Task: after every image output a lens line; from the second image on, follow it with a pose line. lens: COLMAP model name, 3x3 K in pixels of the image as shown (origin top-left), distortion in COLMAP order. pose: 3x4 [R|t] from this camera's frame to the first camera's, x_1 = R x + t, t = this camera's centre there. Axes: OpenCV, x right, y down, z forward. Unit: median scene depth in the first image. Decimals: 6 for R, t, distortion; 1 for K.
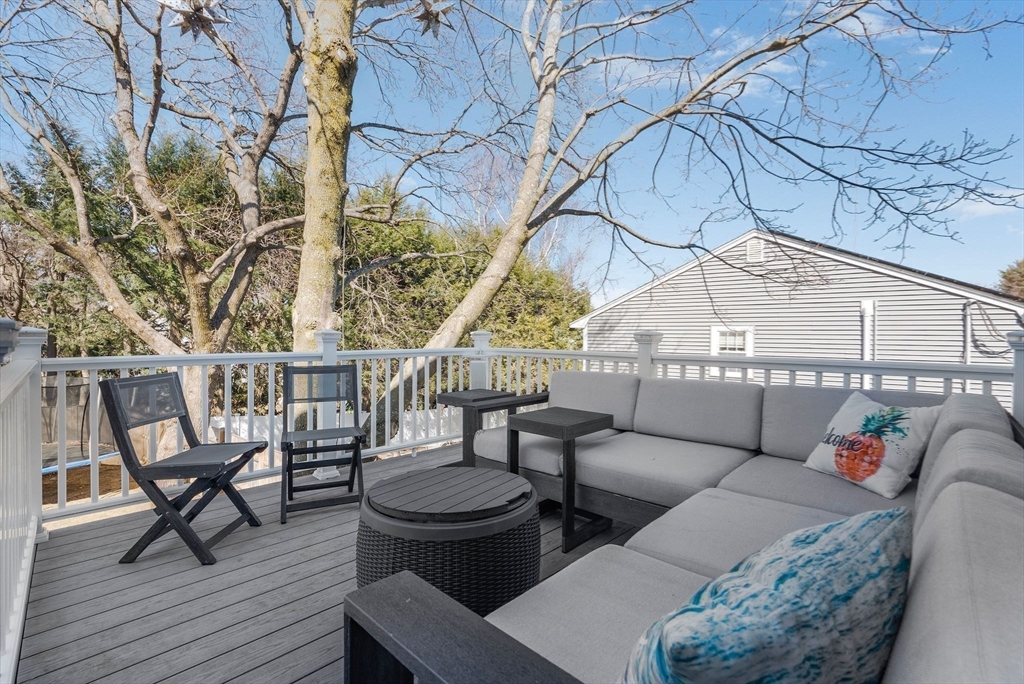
lens RADIAL K [[457.8, 0, 514.0], [0, 457.8, 342.2], [0, 0, 1]] dist [-0.016082, 0.000732]
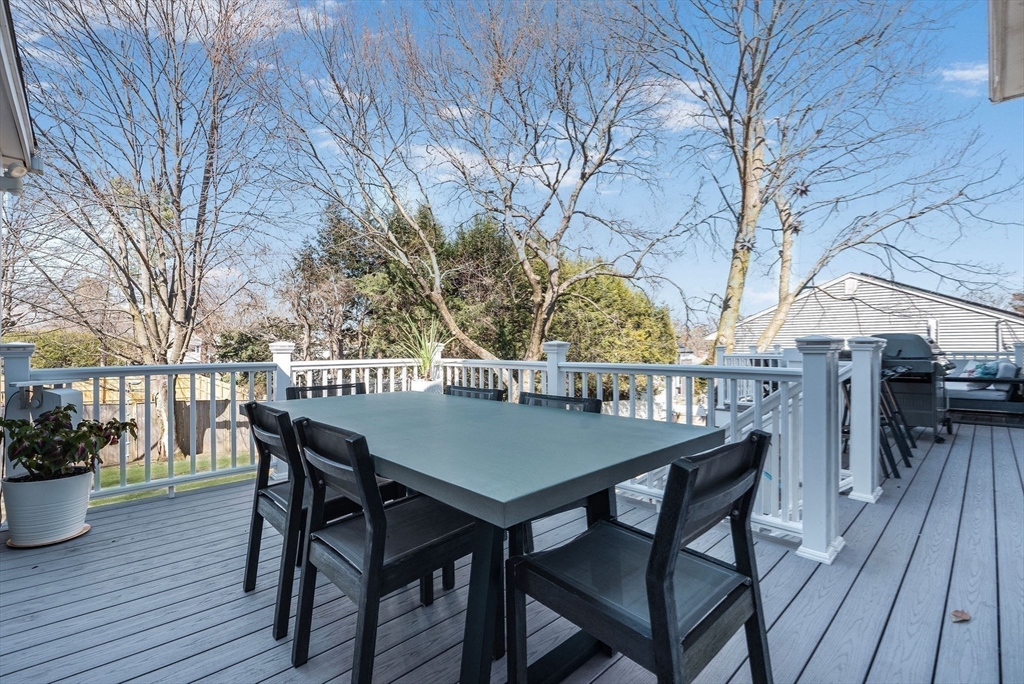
lens RADIAL K [[457.8, 0, 510.1], [0, 457.8, 346.7], [0, 0, 1]] dist [-0.016082, 0.000732]
pose [[0.999220, -0.015876, -0.036150, -0.673982], [0.015421, 0.999799, -0.012817, -0.003297], [0.036346, 0.012249, 0.999264, -0.659276]]
